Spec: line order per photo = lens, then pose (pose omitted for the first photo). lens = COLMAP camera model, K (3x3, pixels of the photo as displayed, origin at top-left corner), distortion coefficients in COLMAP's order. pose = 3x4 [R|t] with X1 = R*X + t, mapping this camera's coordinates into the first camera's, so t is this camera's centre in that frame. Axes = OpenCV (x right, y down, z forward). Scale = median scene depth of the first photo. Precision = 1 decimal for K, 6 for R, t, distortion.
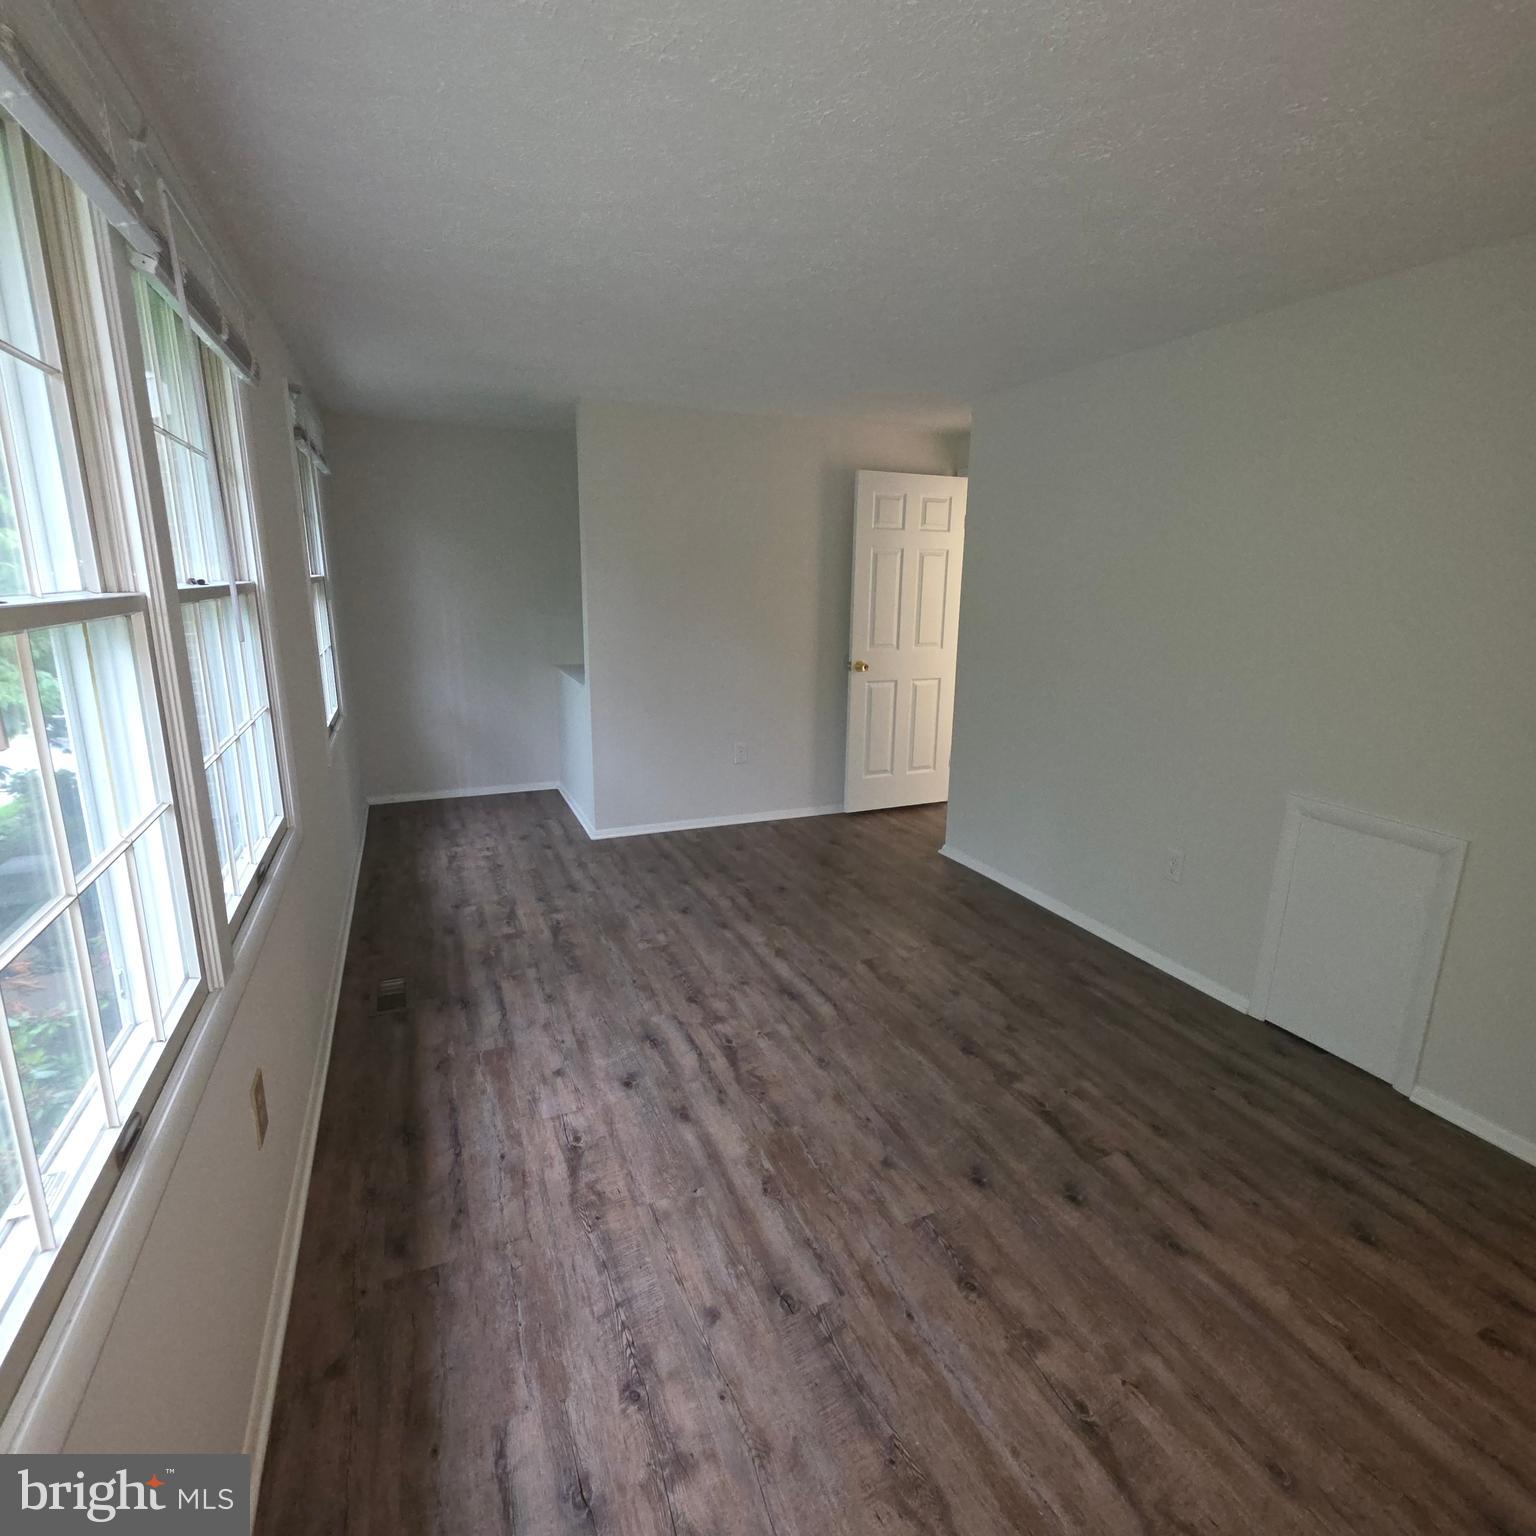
lens RADIAL K [[819.1, 0, 771.5], [0, 819.1, 766.3], [0, 0, 1]] dist [0.002591, 0.001961]
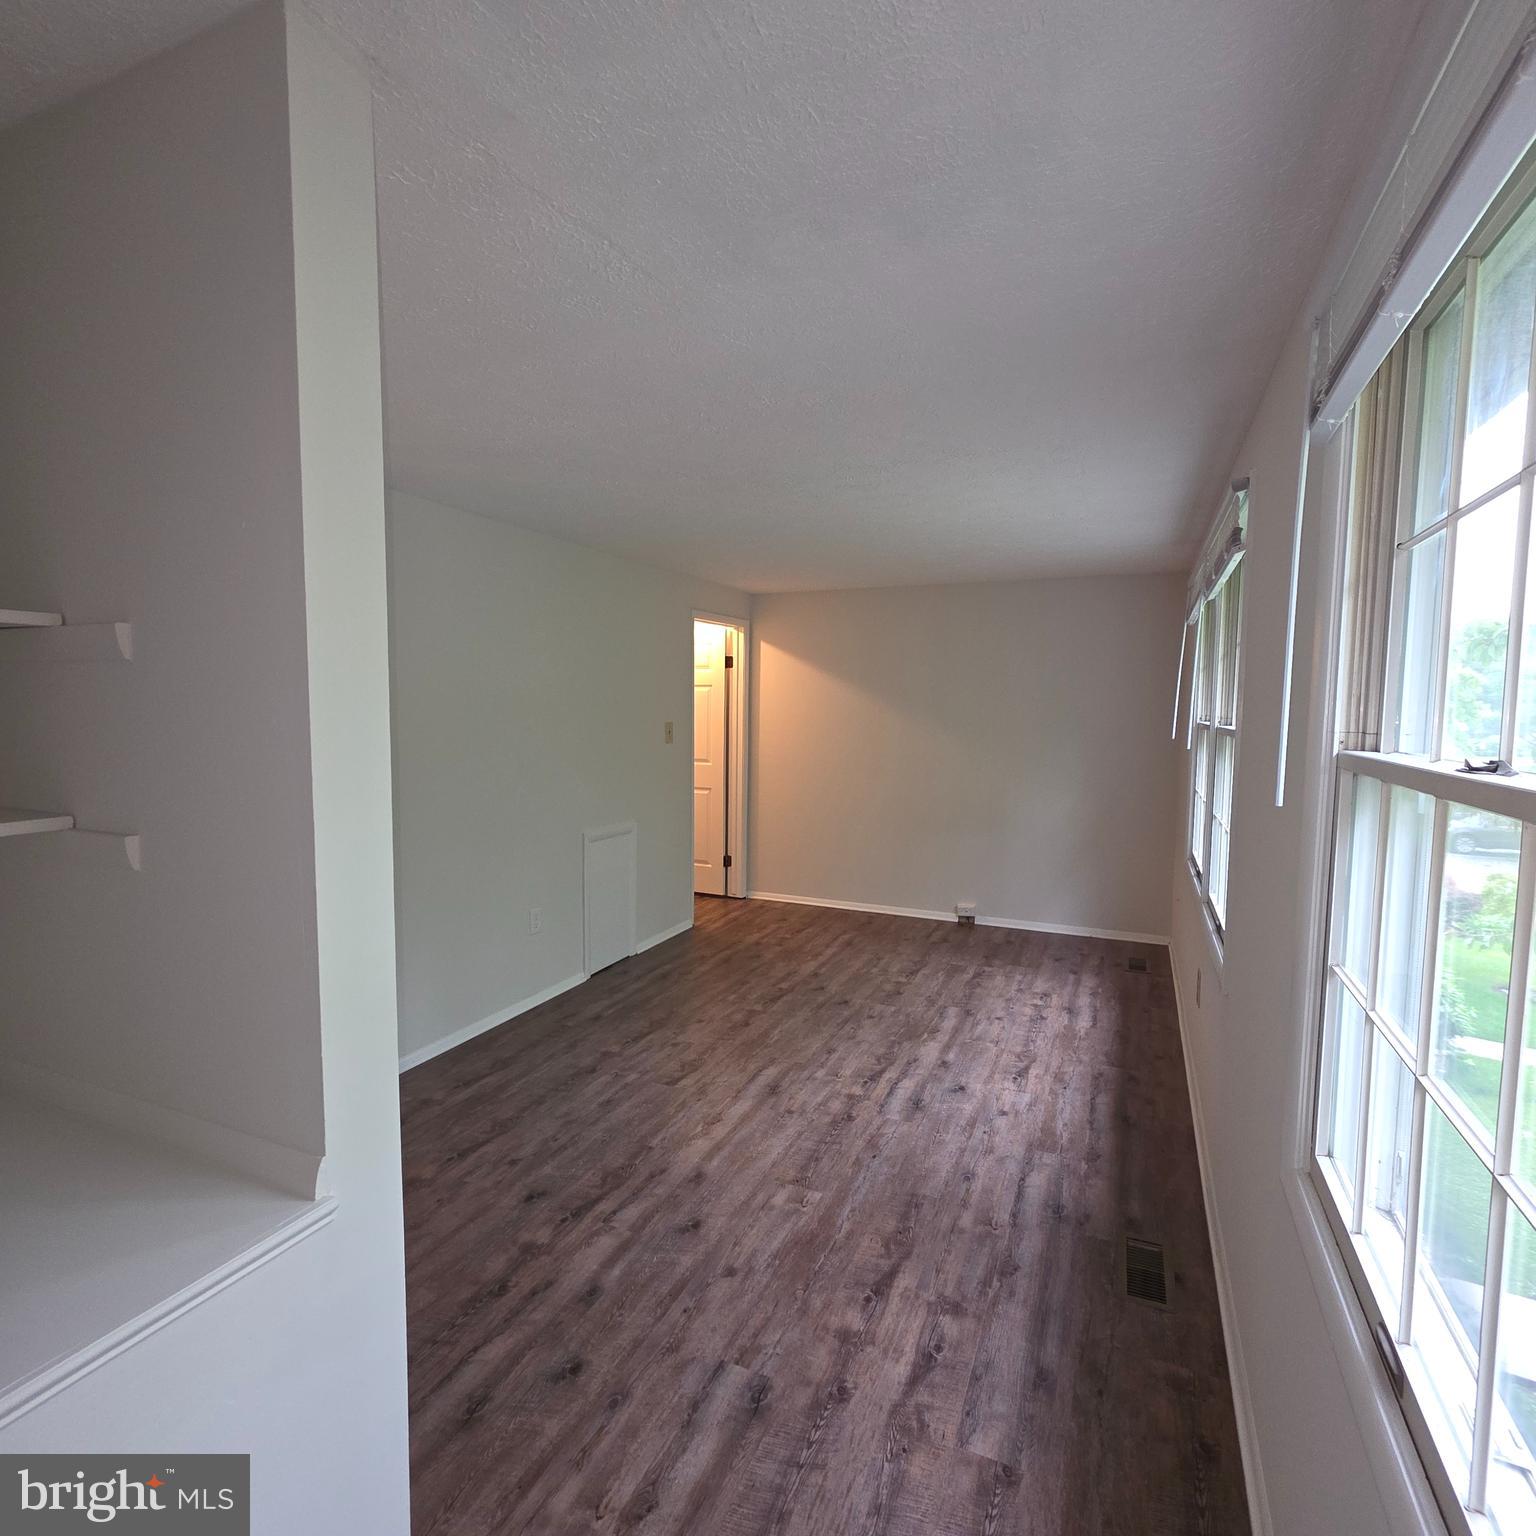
lens RADIAL K [[819.1, 0, 771.5], [0, 819.1, 766.3], [0, 0, 1]] dist [0.002591, 0.001961]
pose [[-0.679978, -0.077114, 0.729166, -0.825092], [0.148120, 0.959506, 0.239601, -0.441408], [-0.718116, 0.270927, -0.641021, 1.779593]]
